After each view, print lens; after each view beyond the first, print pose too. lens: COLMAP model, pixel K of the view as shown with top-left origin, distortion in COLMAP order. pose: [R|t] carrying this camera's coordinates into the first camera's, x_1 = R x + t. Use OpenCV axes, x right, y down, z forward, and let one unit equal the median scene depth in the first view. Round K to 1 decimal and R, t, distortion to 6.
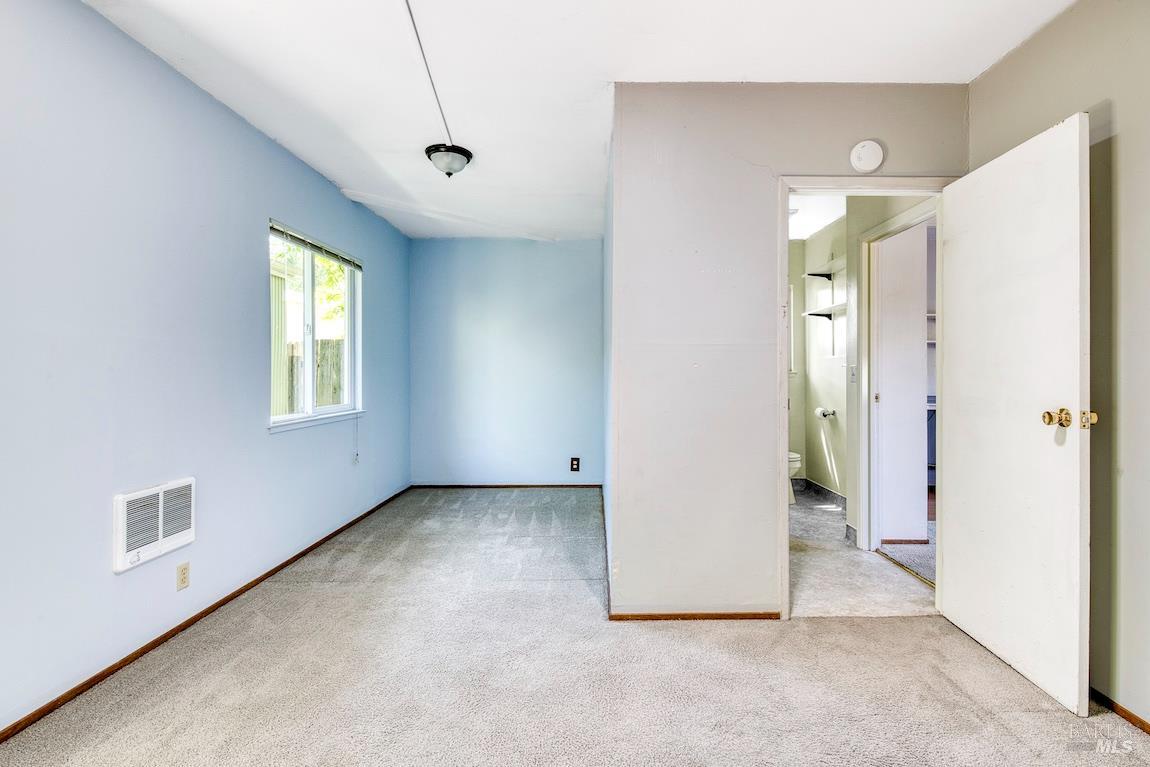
lens RADIAL K [[532.3, 0, 584.9], [0, 532.3, 379.4], [0, 0, 1]] dist [-0.010395, -0.000340]
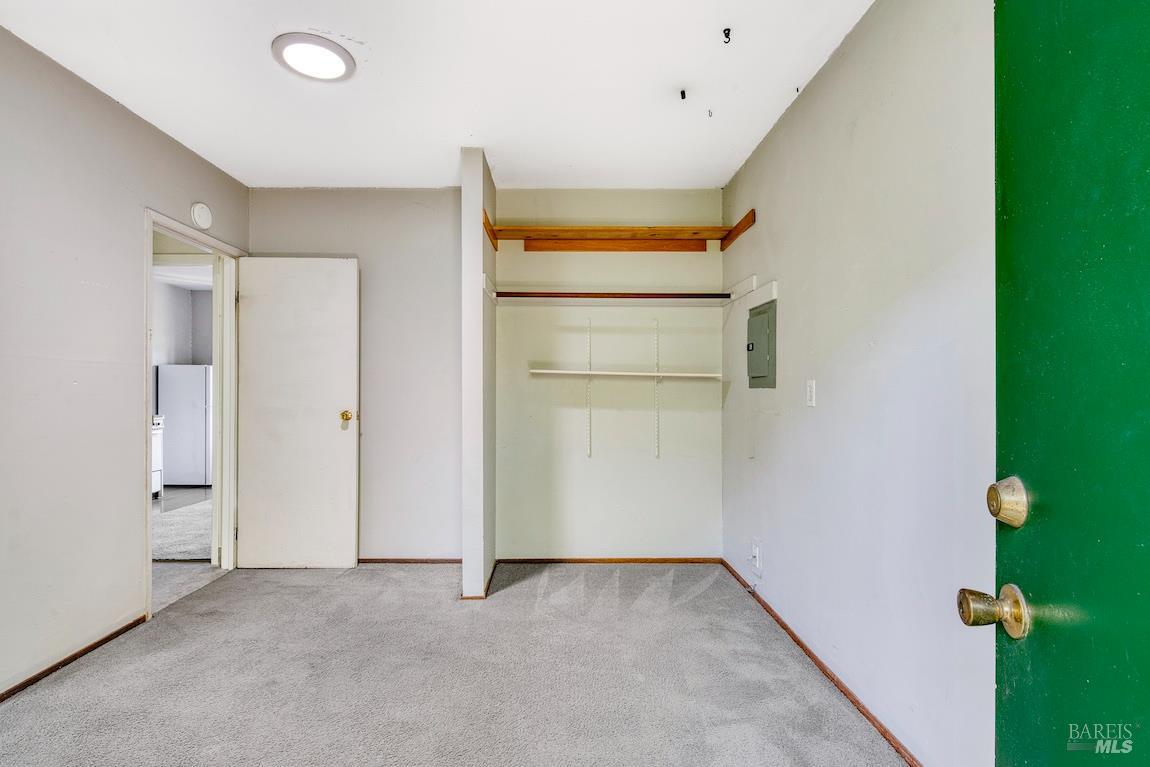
lens RADIAL K [[532.3, 0, 576.5], [0, 532.3, 387.4], [0, 0, 1]] dist [-0.010395, -0.000340]
pose [[-0.027470, 0.007981, 0.999591, -0.740580], [0.003367, 0.999963, -0.007891, -0.007768], [-0.999617, 0.003149, -0.027495, 0.162112]]
